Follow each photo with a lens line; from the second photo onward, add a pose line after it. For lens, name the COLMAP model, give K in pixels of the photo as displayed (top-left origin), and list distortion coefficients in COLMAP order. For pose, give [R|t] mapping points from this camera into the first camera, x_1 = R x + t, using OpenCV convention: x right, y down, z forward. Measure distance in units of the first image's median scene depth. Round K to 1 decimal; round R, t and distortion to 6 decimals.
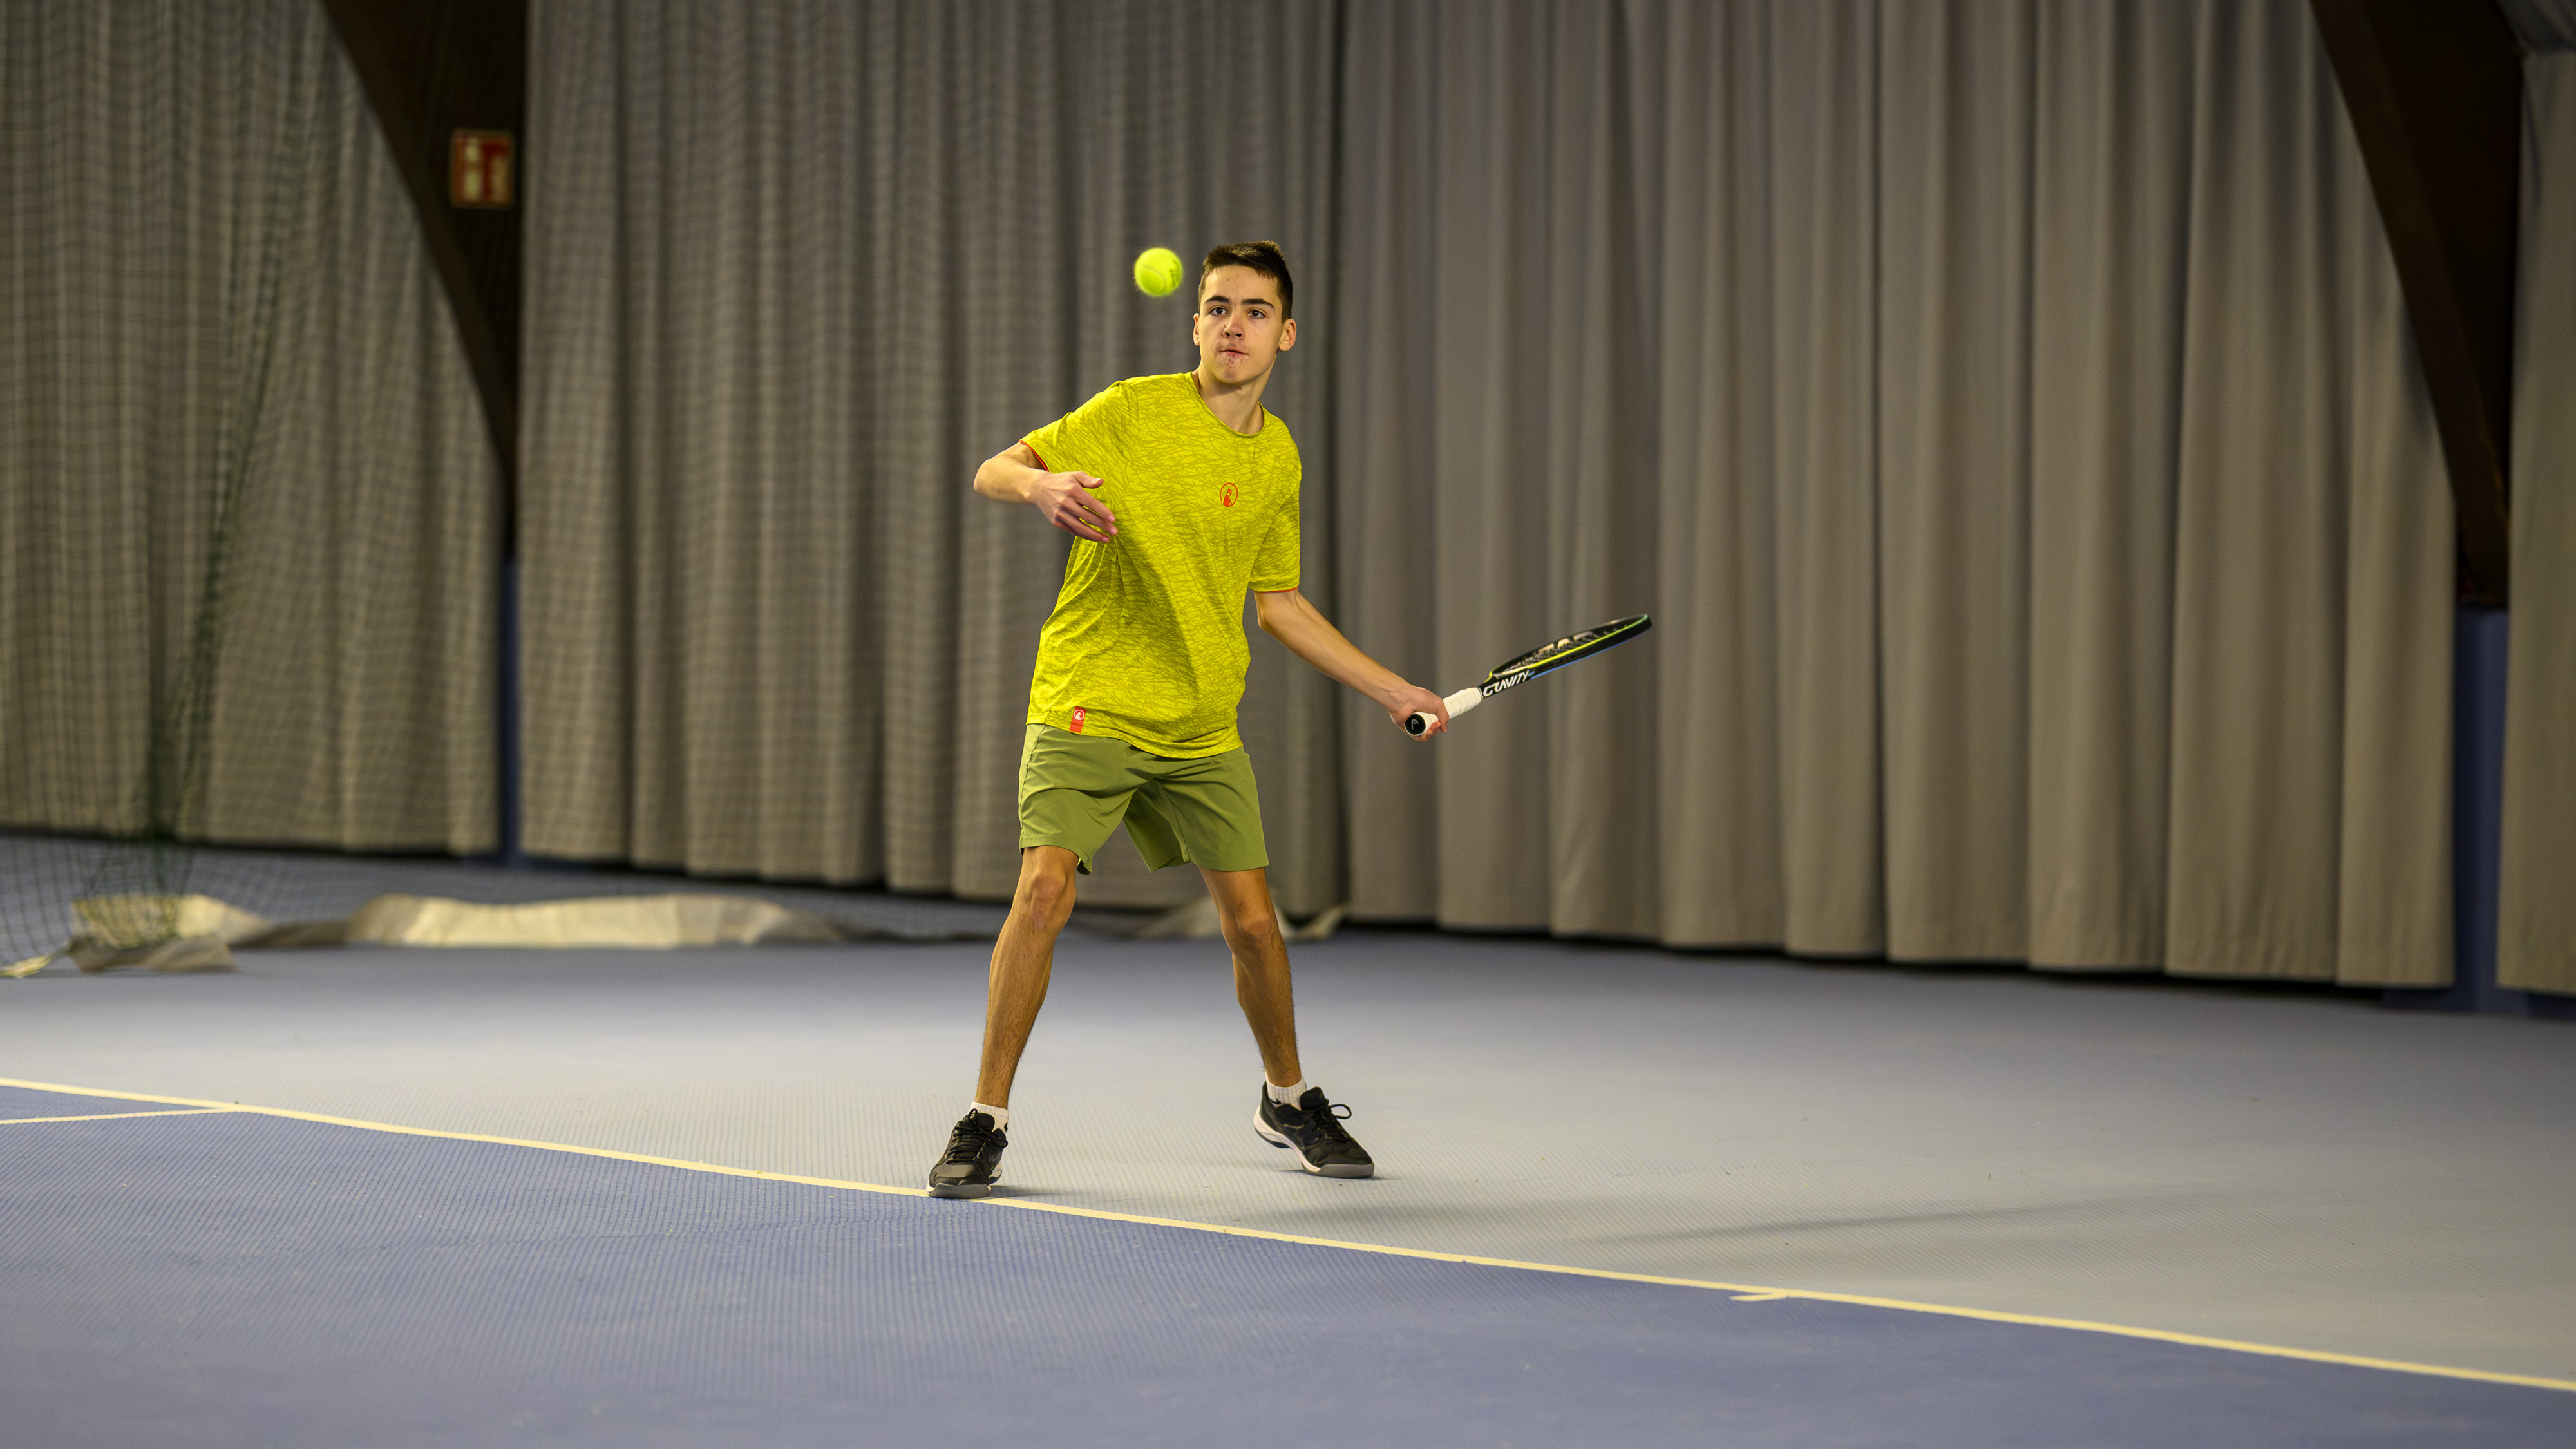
lens RADIAL K [[7523.6, 0, 1259.4], [0, 7523.6, 640.8], [0, 0, 1]] dist [0.060453, 0.000000]
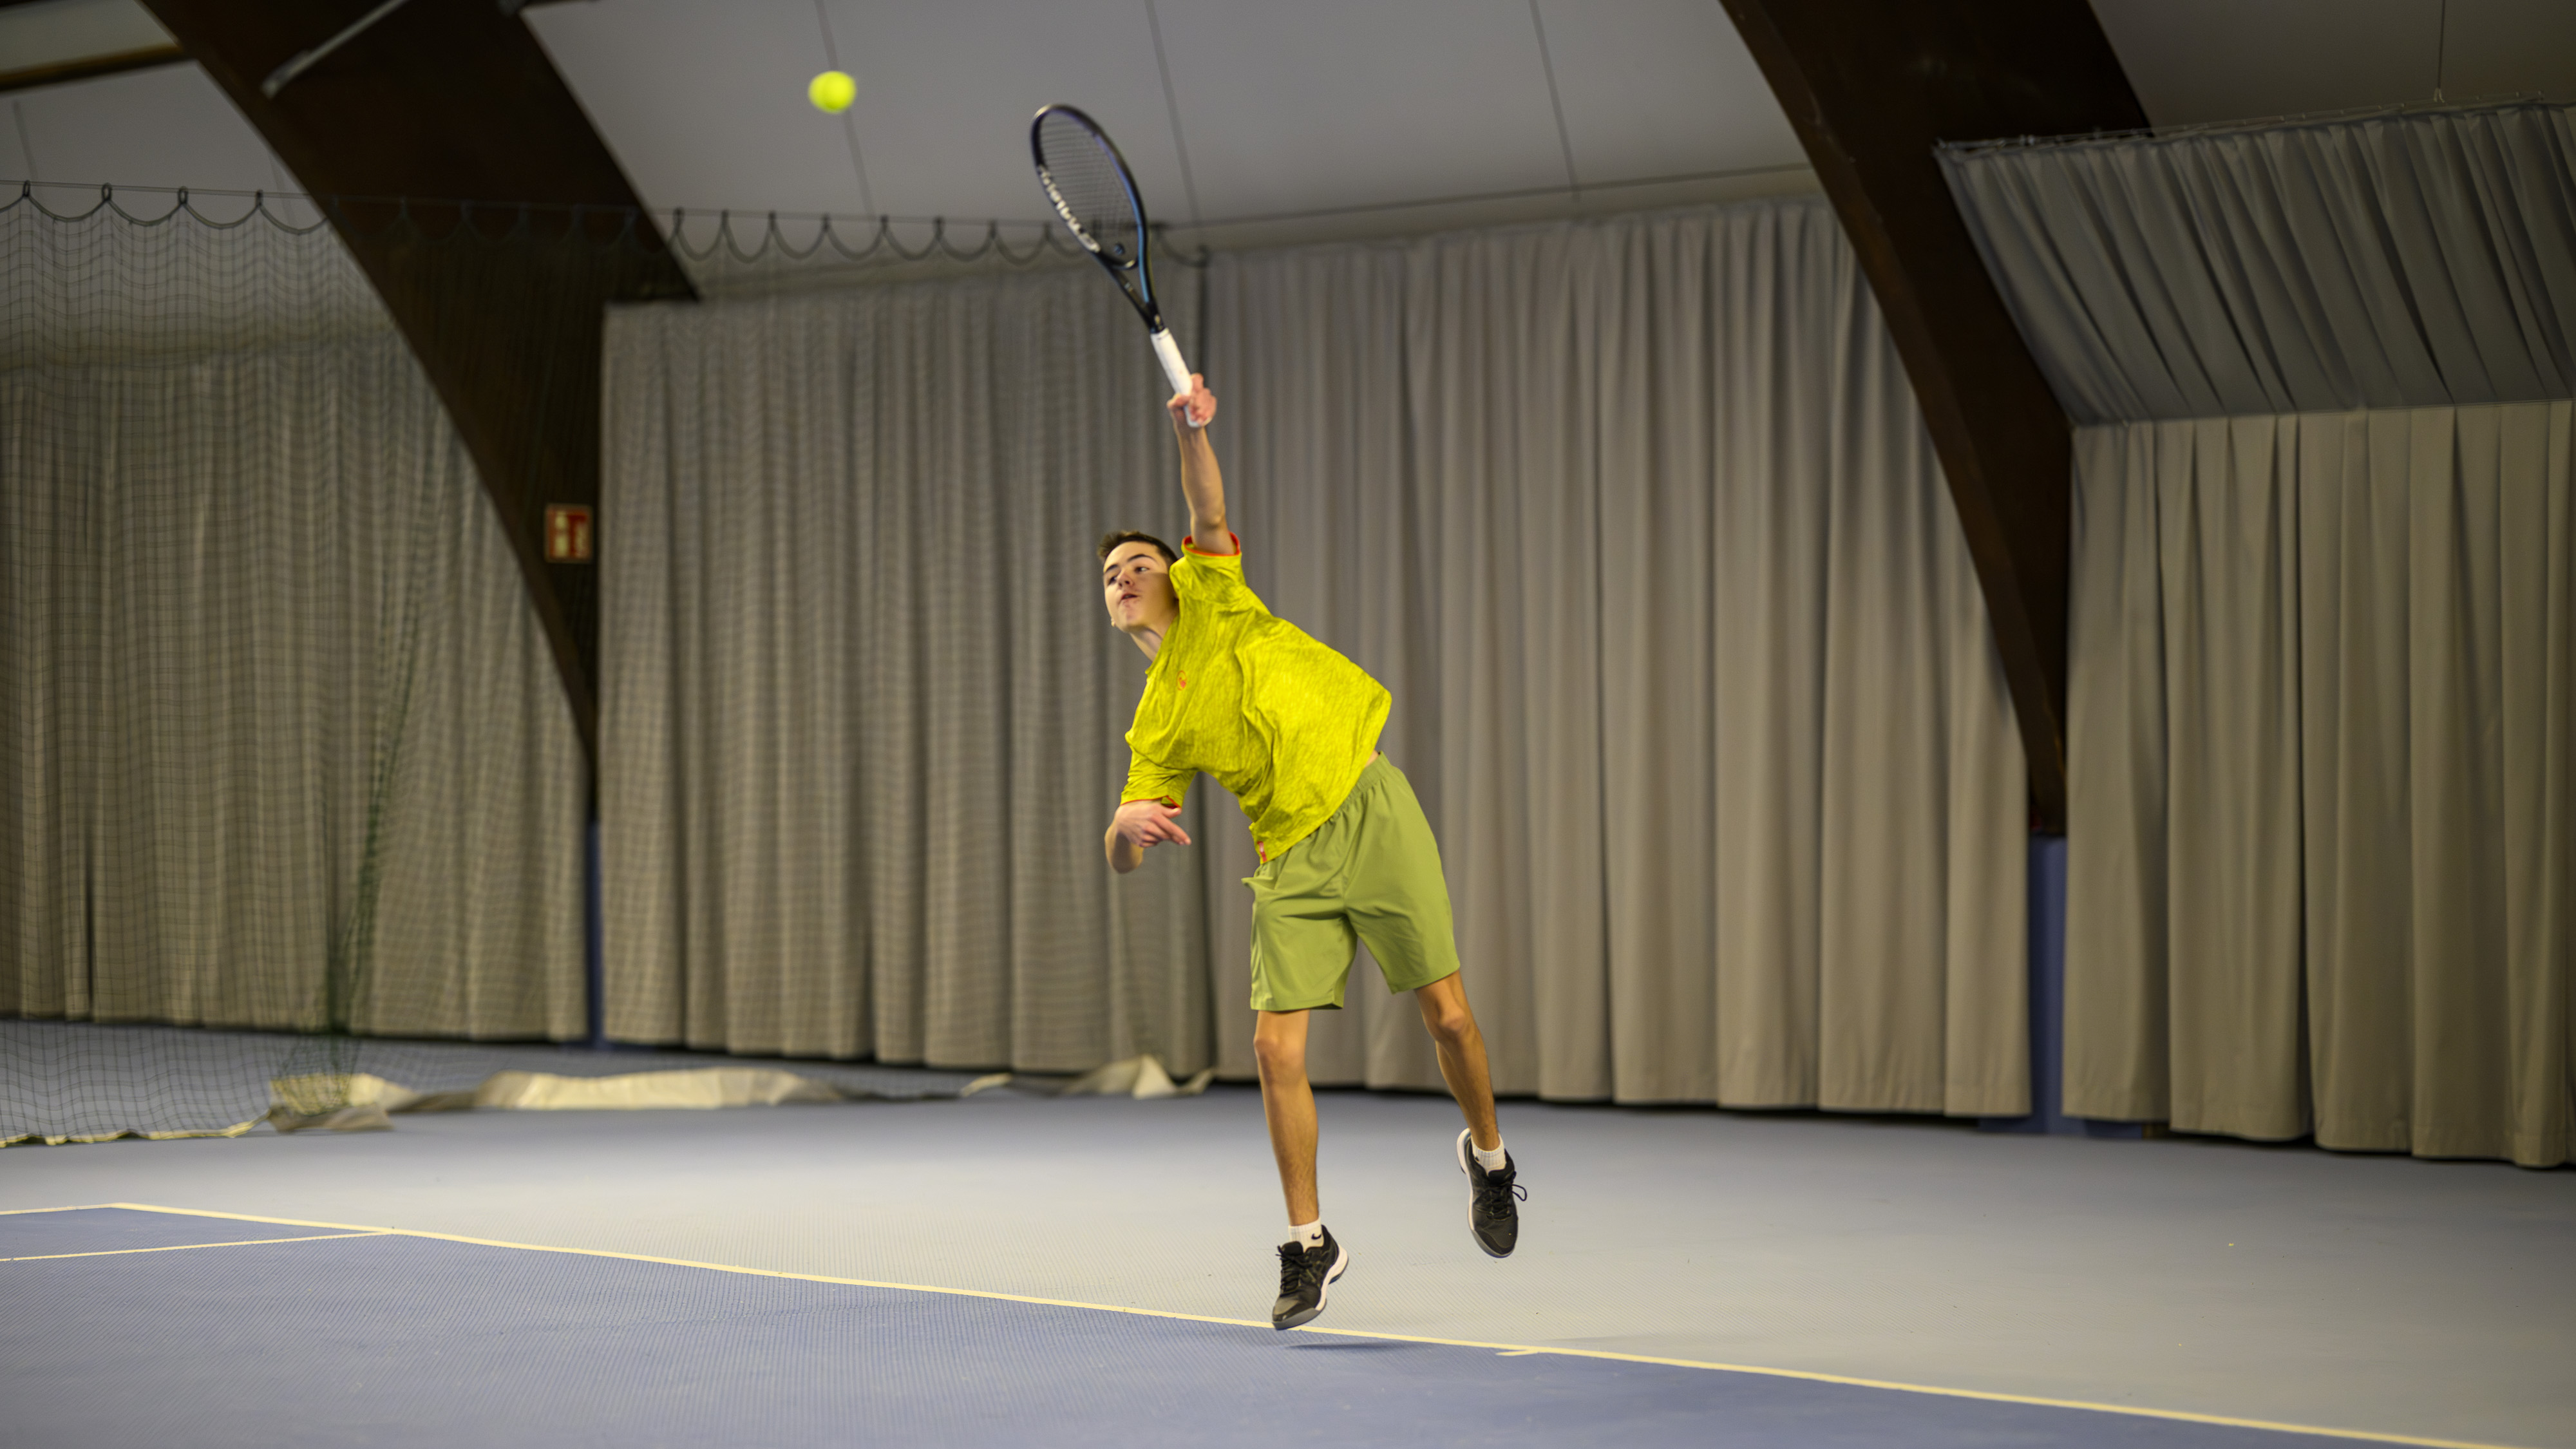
lens RADIAL K [[6831.3, 0, 1293.5], [0, 6831.3, 685.5], [0, 0, 1]] dist [0.109049, 0.000000]
pose [[0.999652, -0.014188, 0.022221, -0.000720], [0.014260, 0.999894, -0.003090, -0.029751], [-0.022175, 0.003405, 0.999748, -0.230565]]
